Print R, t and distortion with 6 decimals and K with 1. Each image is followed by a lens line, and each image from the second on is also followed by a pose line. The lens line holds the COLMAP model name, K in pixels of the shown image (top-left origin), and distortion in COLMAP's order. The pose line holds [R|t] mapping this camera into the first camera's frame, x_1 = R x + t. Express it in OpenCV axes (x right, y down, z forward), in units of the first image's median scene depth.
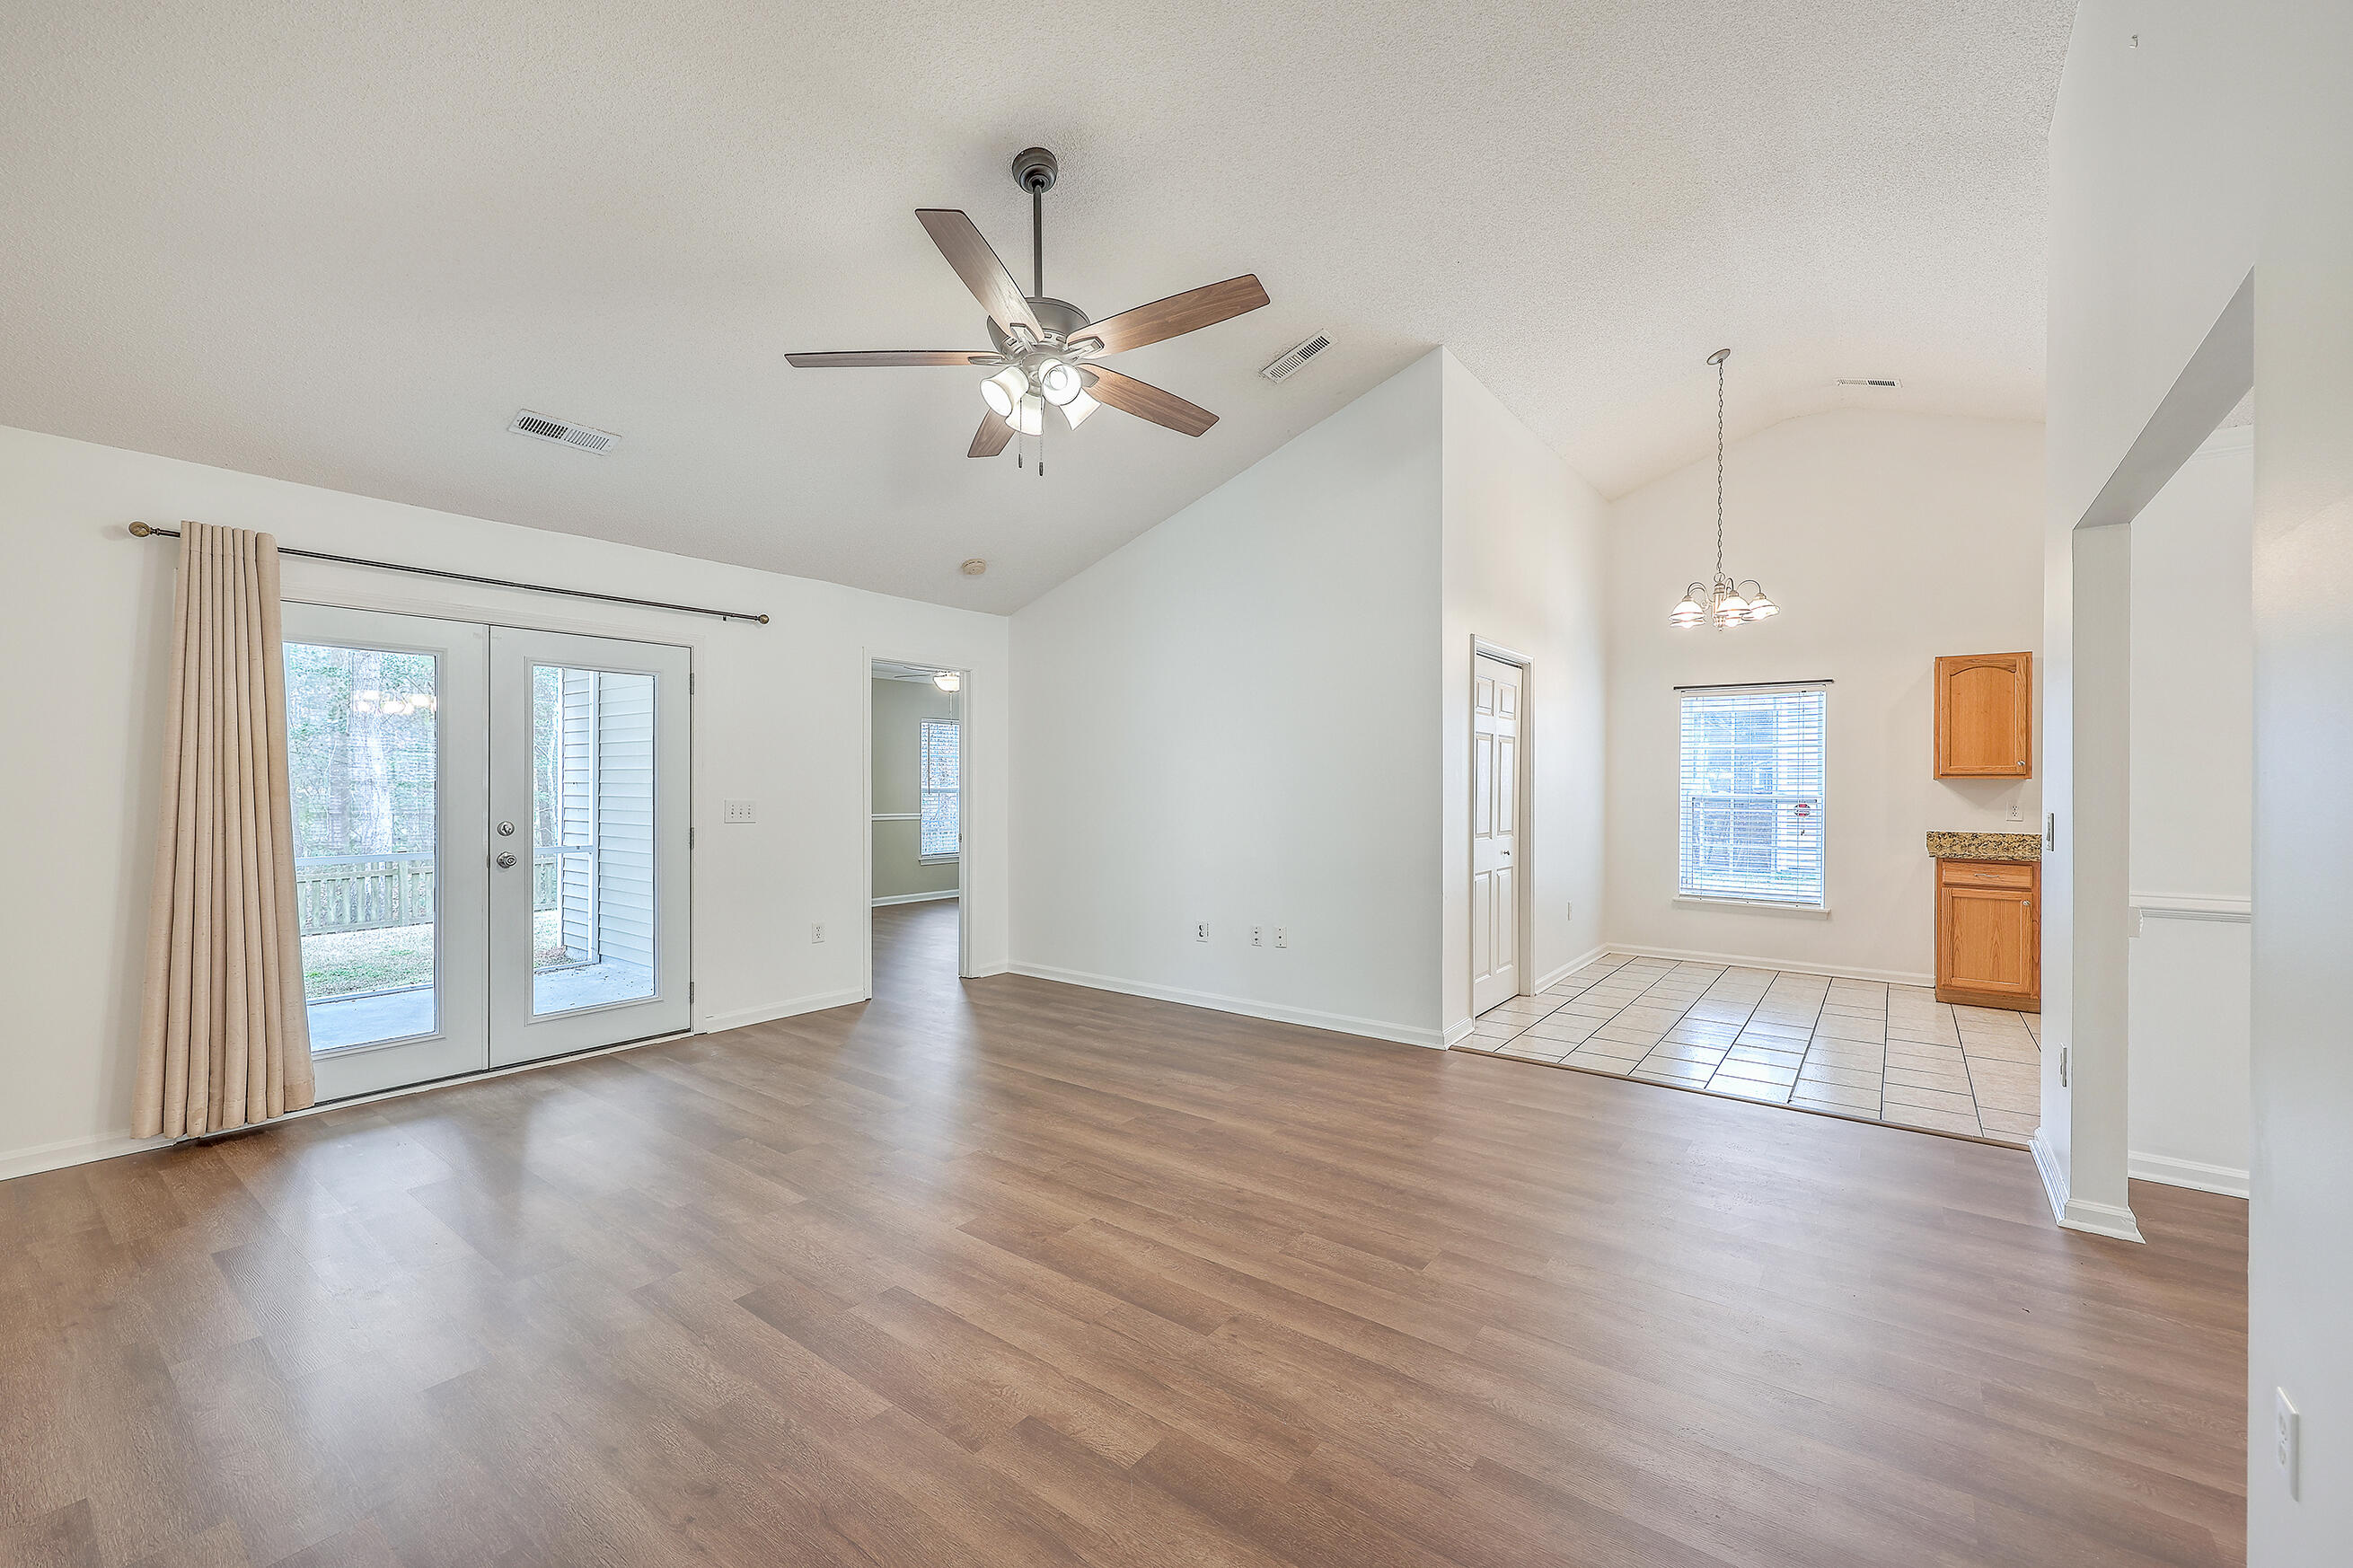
lens RADIAL K [[958.7, 0, 1211.4], [0, 958.7, 782.2], [0, 0, 1]] dist [0.003825, -0.000798]
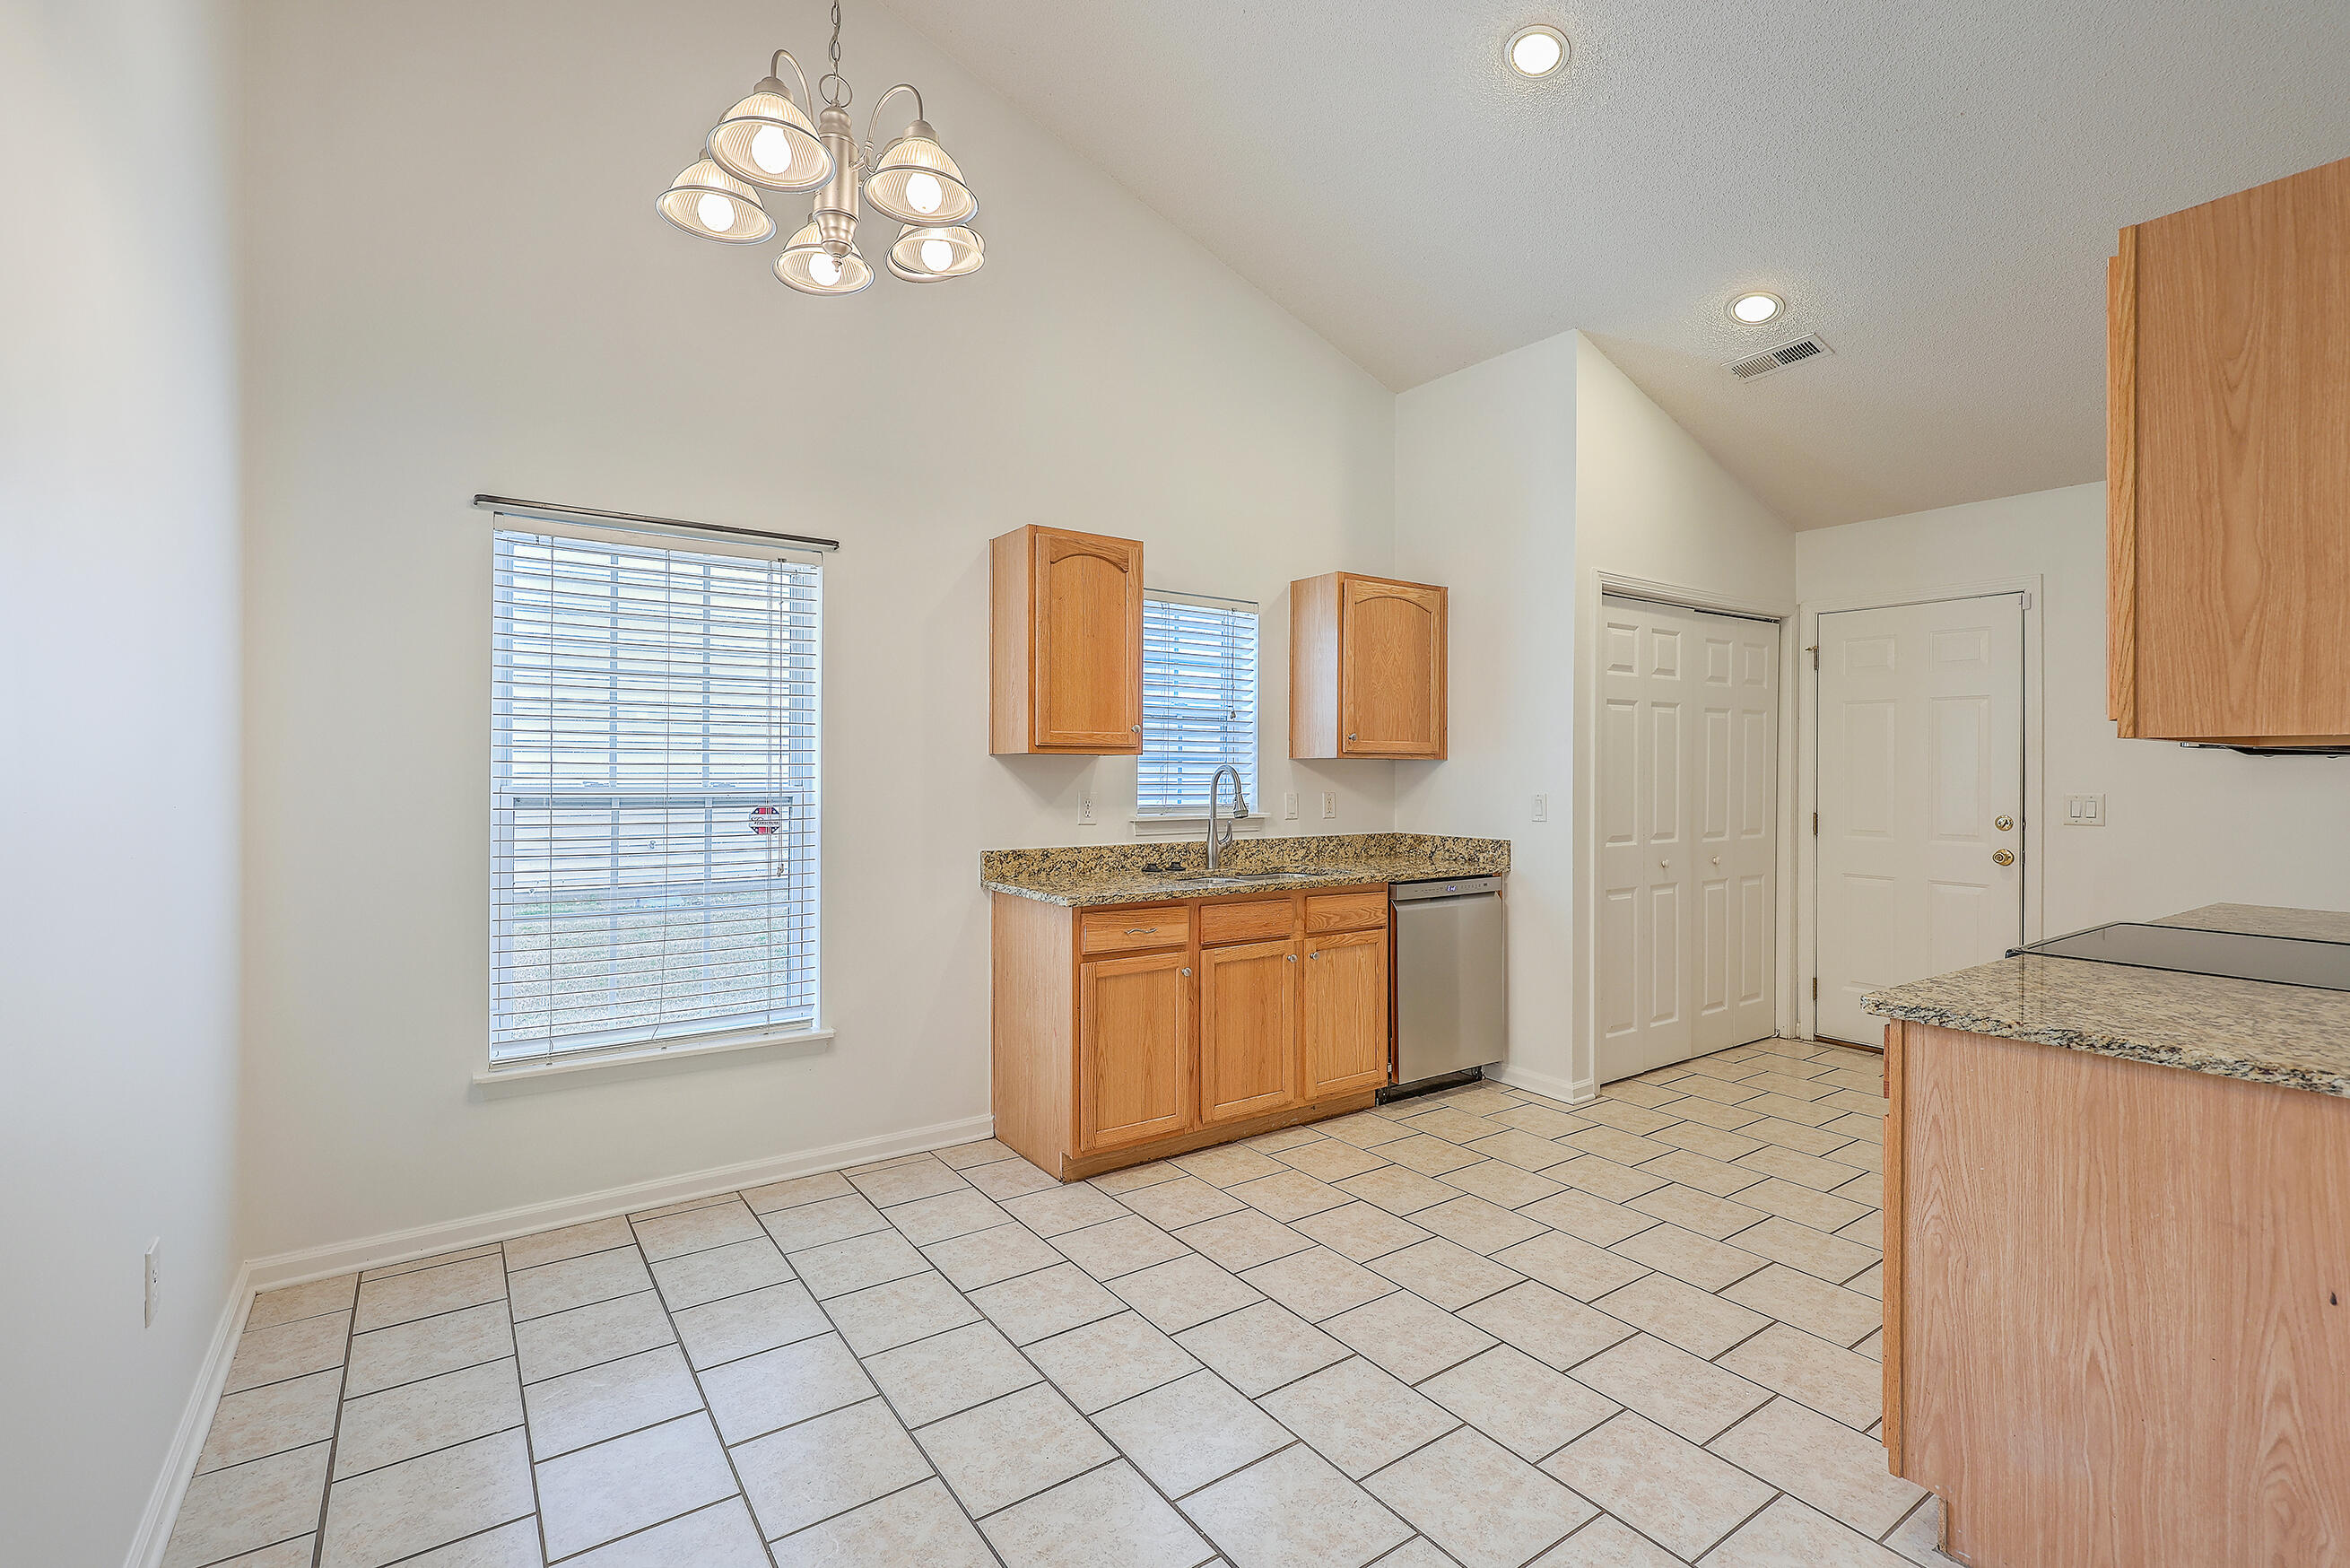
lens RADIAL K [[1058.5, 0, 1183.1], [0, 1058.5, 768.4], [0, 0, 1]] dist [0.002789, -0.000067]
pose [[0.332647, -0.004282, 0.943042, 0.338290], [-0.001837, 0.999985, 0.005189, 0.001692], [-0.943050, -0.003458, 0.332634, 1.071514]]
